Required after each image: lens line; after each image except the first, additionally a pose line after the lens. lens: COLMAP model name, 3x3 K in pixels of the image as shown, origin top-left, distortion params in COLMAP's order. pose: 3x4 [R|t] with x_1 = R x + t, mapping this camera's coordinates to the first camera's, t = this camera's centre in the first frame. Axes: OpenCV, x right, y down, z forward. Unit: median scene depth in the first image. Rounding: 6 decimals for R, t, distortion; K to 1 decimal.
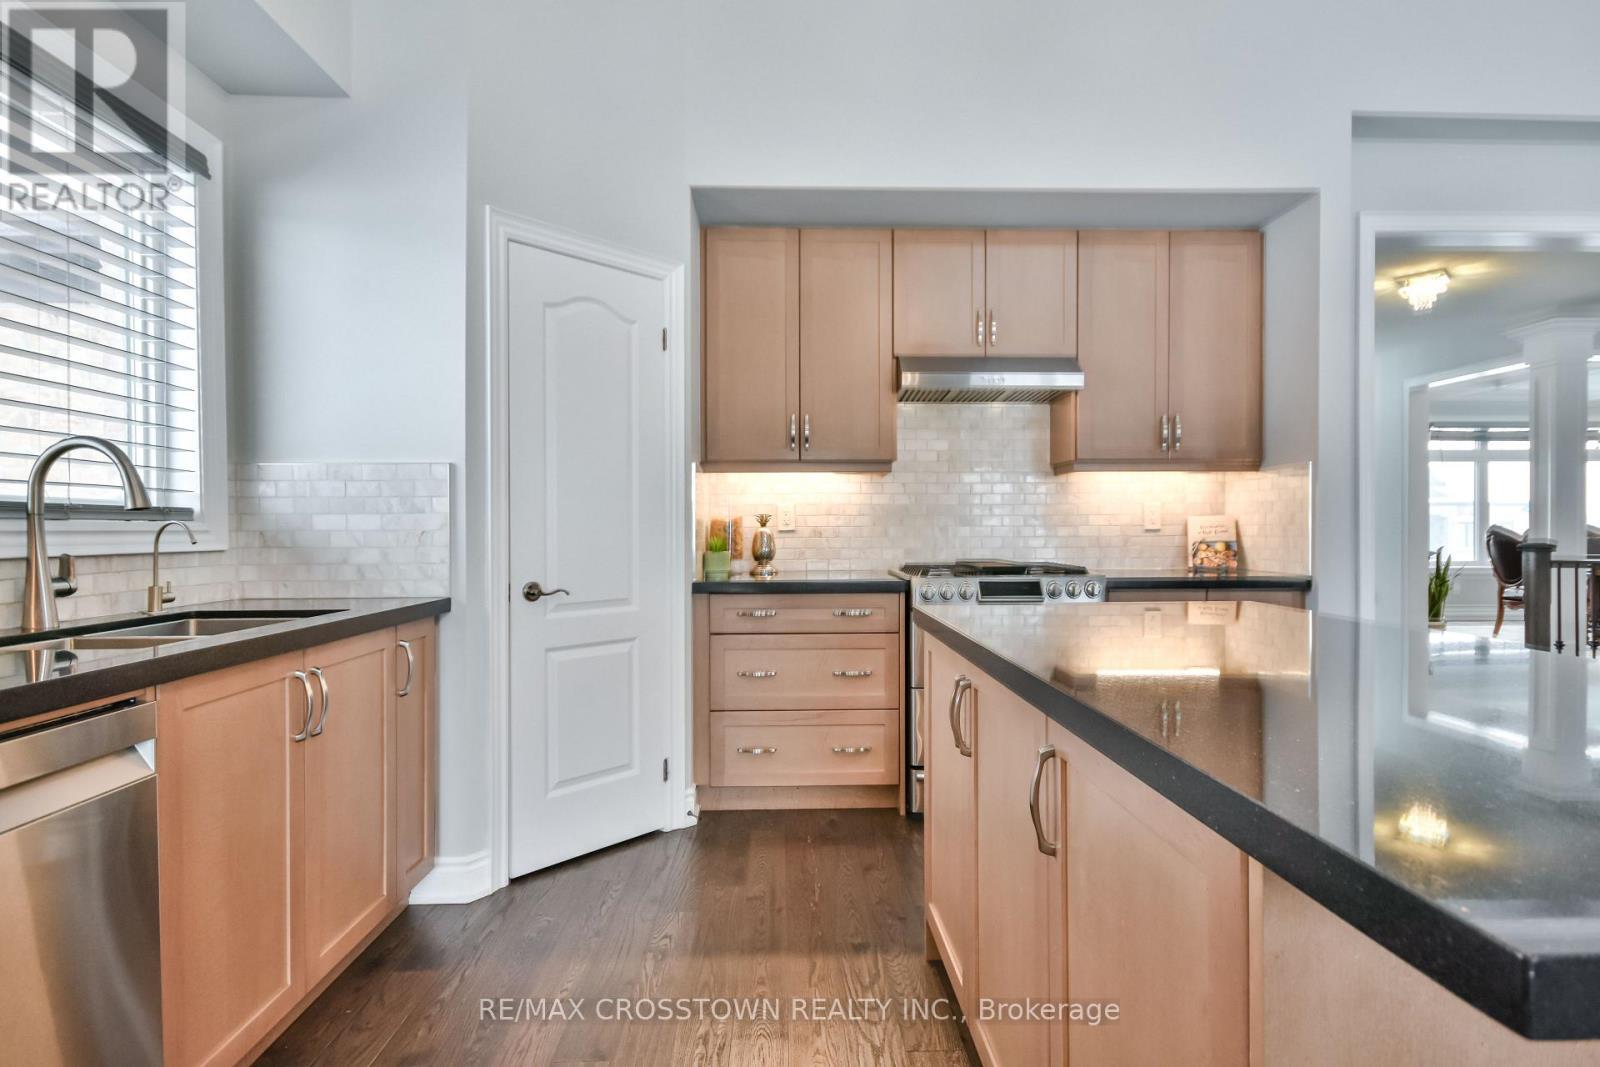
lens RADIAL K [[845.1, 0, 806.8], [0, 845.1, 529.3], [0, 0, 1]] dist [0.007892, 0.000885]
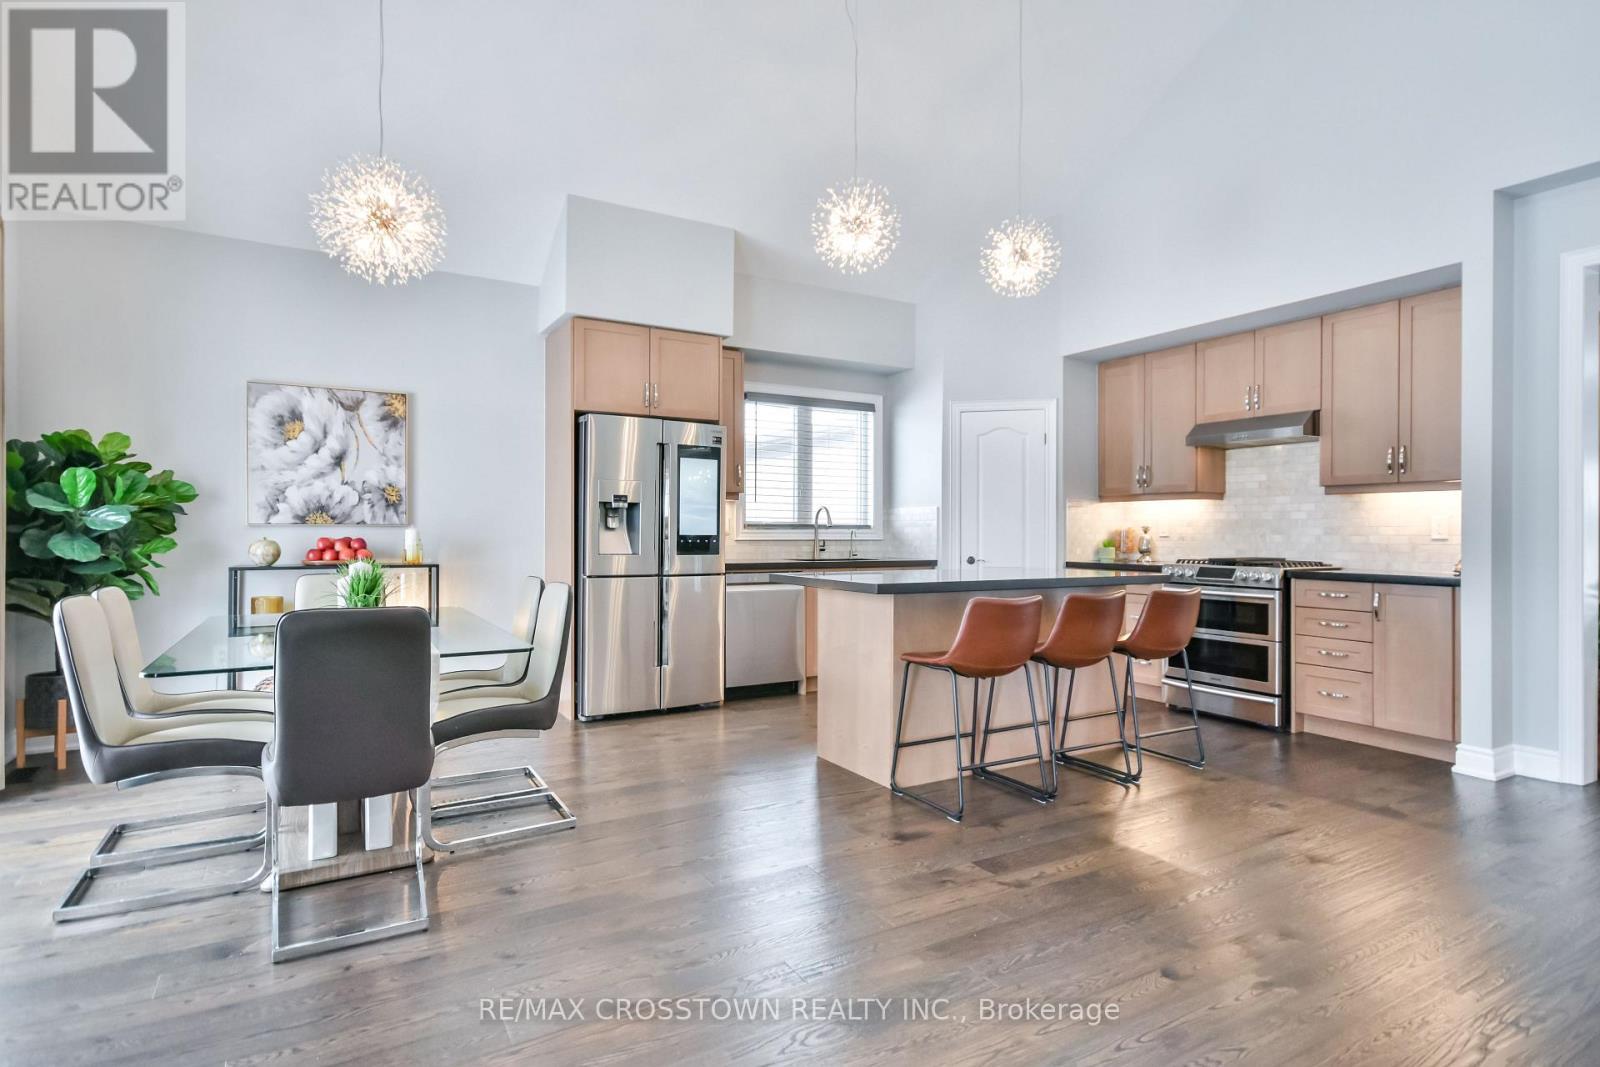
lens RADIAL K [[845.1, 0, 790.2], [0, 845.1, 530.6], [0, 0, 1]] dist [0.007892, 0.000885]
pose [[0.459257, 0.006275, -0.888281, 1.094750], [-0.008274, 0.999962, 0.002786, -0.007432], [0.888265, 0.006070, 0.459292, -0.367477]]
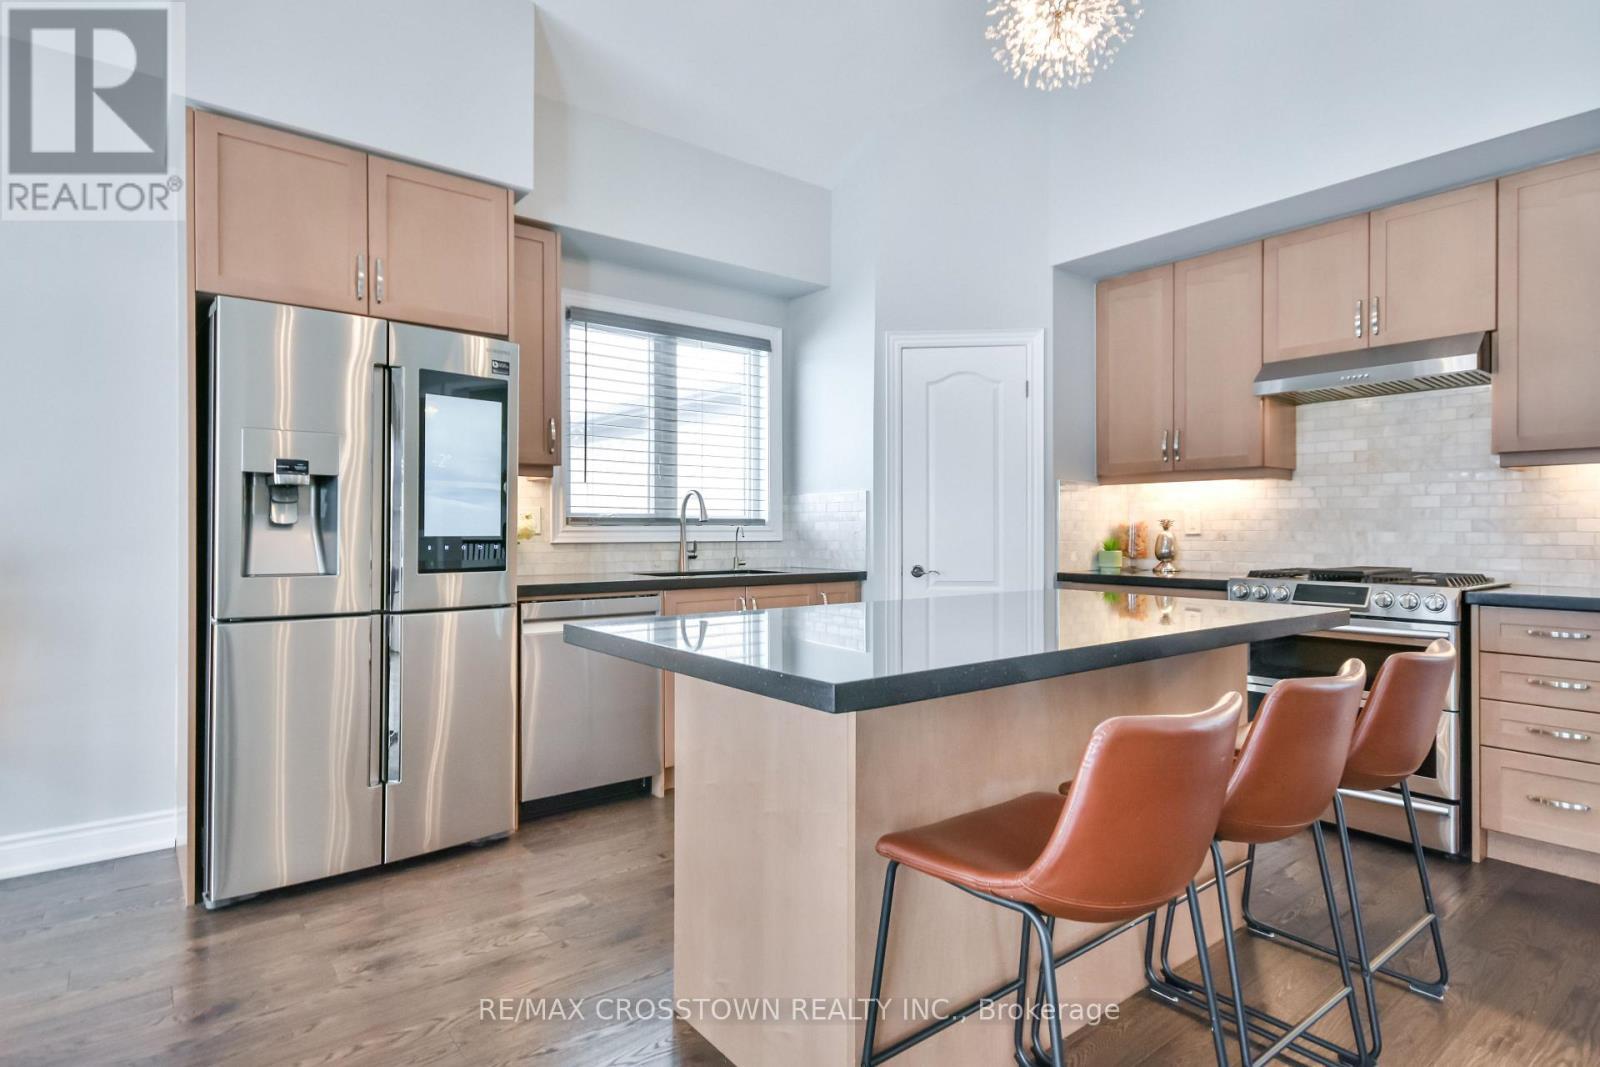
lens RADIAL K [[845.1, 0, 788.4], [0, 845.1, 526.6], [0, 0, 1]] dist [0.007892, 0.000885]
pose [[0.580241, 0.004499, -0.814433, 0.577146], [-0.005457, 0.999984, 0.001636, -0.006943], [0.814427, 0.003496, 0.580256, -0.062702]]
